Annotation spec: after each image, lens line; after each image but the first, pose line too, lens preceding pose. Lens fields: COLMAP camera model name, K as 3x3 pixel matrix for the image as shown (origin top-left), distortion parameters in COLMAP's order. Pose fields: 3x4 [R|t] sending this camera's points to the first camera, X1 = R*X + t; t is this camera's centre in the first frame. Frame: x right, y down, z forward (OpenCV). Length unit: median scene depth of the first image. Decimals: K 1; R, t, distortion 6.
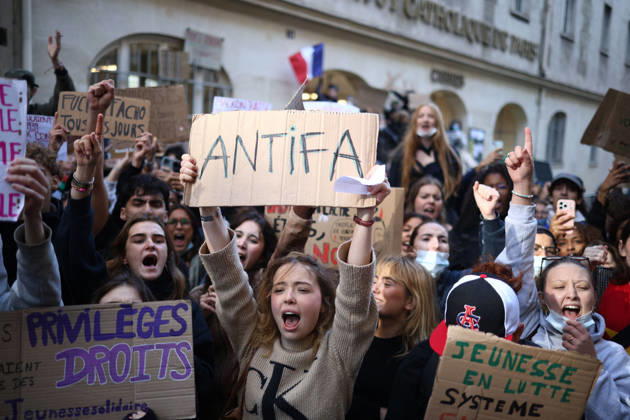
lens RADIAL K [[630.7, 0, 314.7], [0, 630.7, 208.8], [0, 0, 1]] dist [0.008824, 0.000000]
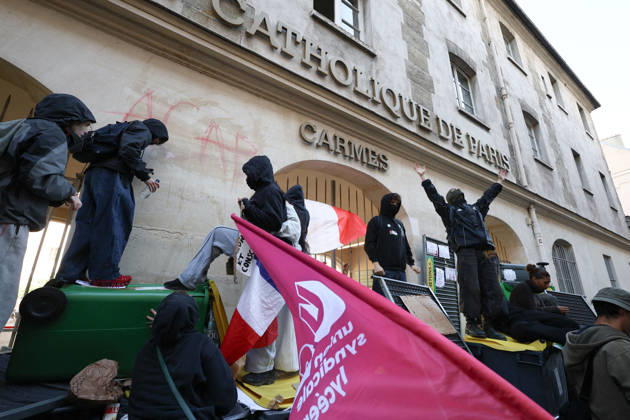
lens RADIAL K [[291.0, 0, 315.5], [0, 291.0, 208.7], [0, 0, 1]] dist [-0.002228, 0.000449]
pose [[0.959822, -0.118907, -0.254171, 0.220921], [0.001979, 0.908628, -0.417603, -0.035982], [0.280602, 0.400321, 0.872356, 0.695517]]
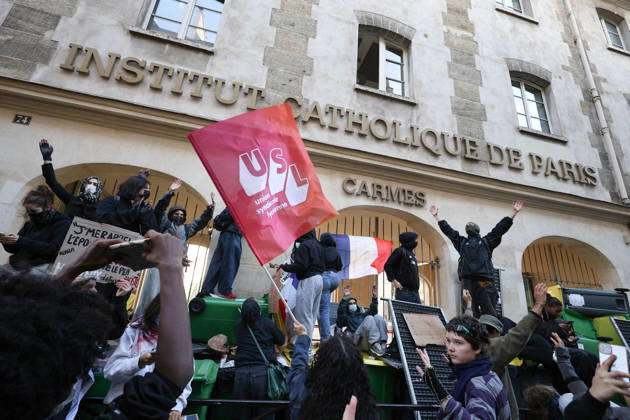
lens RADIAL K [[291.0, 0, 314.6], [0, 291.0, 209.2], [0, 0, 1]] dist [-0.002228, 0.000449]
pose [[0.808362, -0.175780, -0.561829, 0.301391], [-0.101192, 0.898683, -0.426767, -0.029302], [0.579923, 0.401834, 0.708674, 0.641883]]
